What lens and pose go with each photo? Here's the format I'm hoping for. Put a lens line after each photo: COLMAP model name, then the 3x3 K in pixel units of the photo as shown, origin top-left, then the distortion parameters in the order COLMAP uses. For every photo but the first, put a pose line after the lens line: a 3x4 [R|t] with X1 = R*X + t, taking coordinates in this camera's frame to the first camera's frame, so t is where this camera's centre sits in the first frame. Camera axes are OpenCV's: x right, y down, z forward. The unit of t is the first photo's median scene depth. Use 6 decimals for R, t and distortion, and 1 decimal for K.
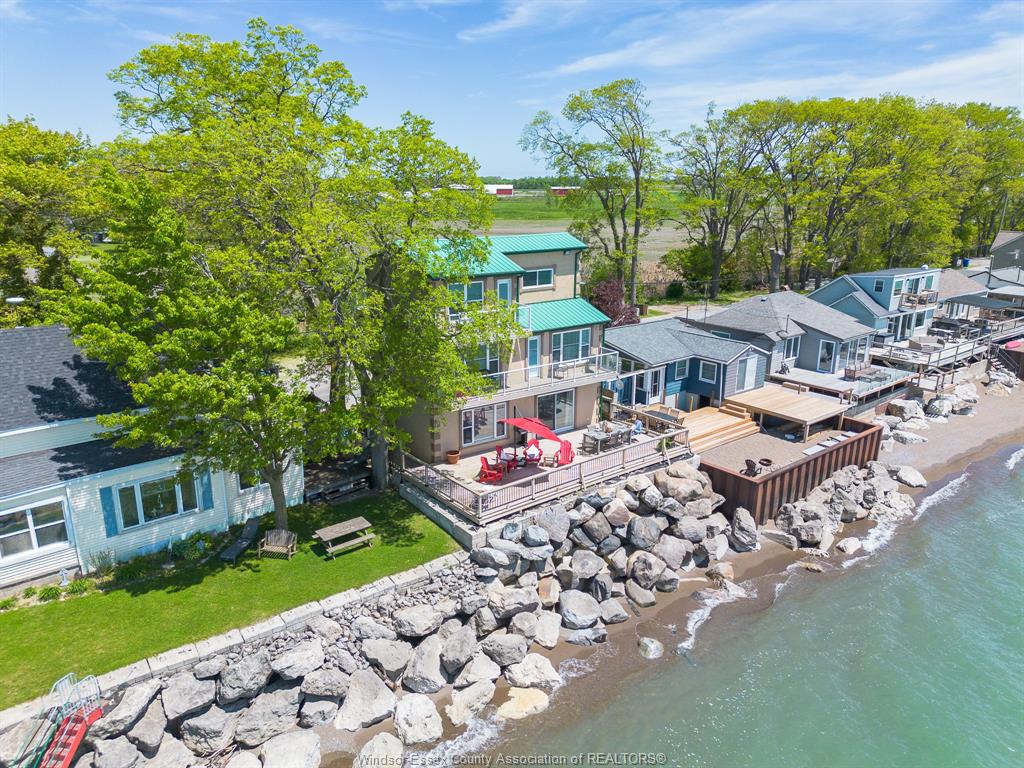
lens RADIAL K [[717.5, 0, 513.2], [0, 717.5, 385.1], [0, 0, 1]] dist [0.002671, -0.001112]
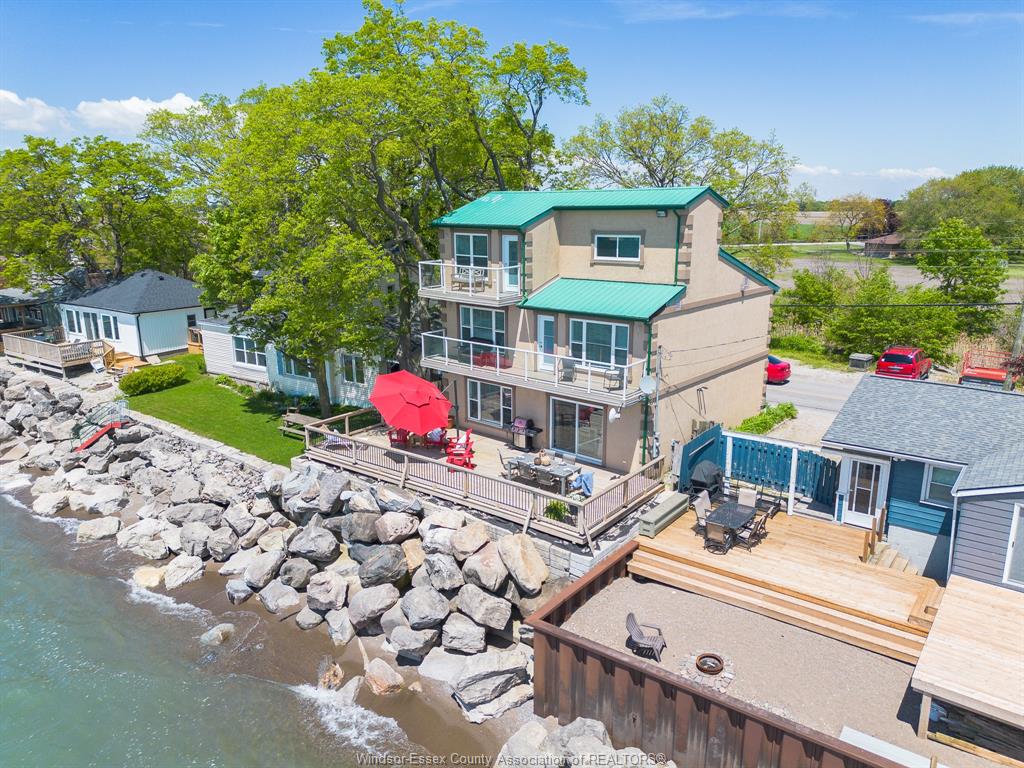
lens RADIAL K [[717.5, 0, 514.7], [0, 717.5, 381.1], [0, 0, 1]] dist [0.002671, -0.001112]
pose [[0.249791, 0.230214, -0.940535, 0.739280], [-0.254754, 0.952731, 0.165541, -0.116133], [0.934187, 0.198255, 0.296631, 0.730263]]
